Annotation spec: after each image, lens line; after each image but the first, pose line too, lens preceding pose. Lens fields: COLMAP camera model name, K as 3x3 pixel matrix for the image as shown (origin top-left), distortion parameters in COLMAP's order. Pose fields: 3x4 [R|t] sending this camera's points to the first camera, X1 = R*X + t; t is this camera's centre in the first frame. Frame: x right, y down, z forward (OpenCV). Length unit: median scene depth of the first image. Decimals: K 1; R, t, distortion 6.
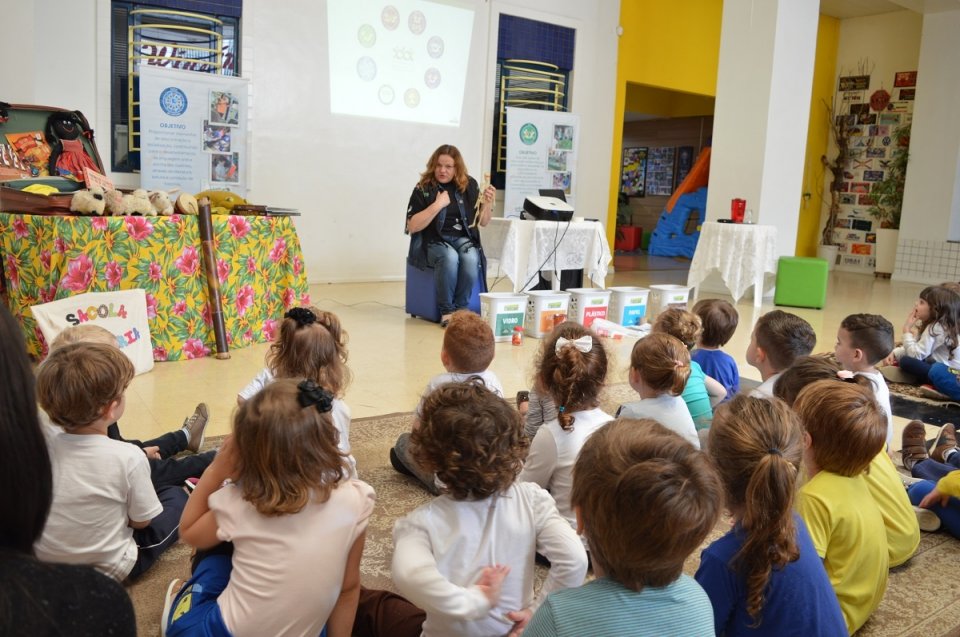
lens RADIAL K [[766.4, 0, 480.0], [0, 766.4, 318.5], [0, 0, 1]] dist [-0.096538, 0.028129]
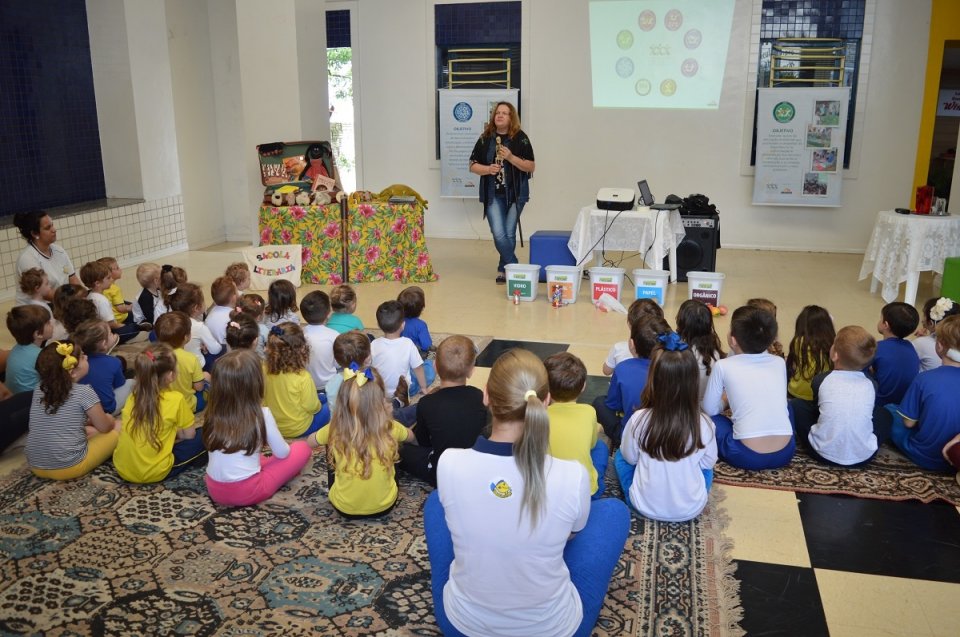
lens RADIAL K [[766.4, 0, 480.0], [0, 766.4, 318.5], [0, 0, 1]] dist [-0.096538, 0.028129]
pose [[0.657702, 0.150683, -0.738053, 0.729288], [-0.086098, 0.988405, 0.125070, -0.075152], [0.748342, -0.018714, 0.663050, 0.029733]]
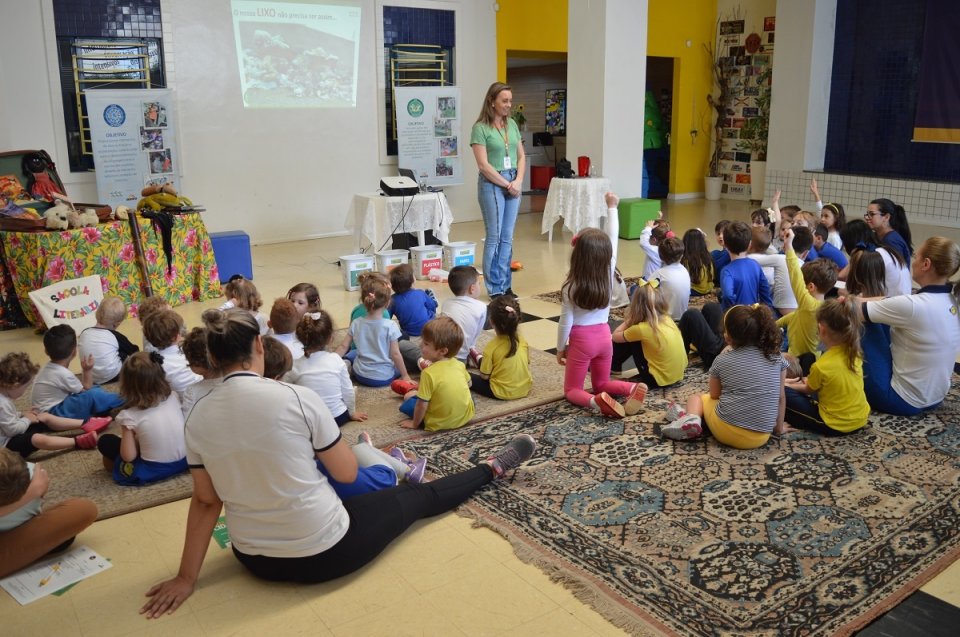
lens RADIAL K [[801.9, 0, 480.0], [0, 801.9, 318.5], [0, 0, 1]] dist [-0.089744, 0.021812]
pose [[0.998262, -0.058928, 0.000921, 0.181245], [0.058597, 0.994086, 0.091434, -0.028366], [-0.006303, -0.091221, 0.995811, -0.342743]]
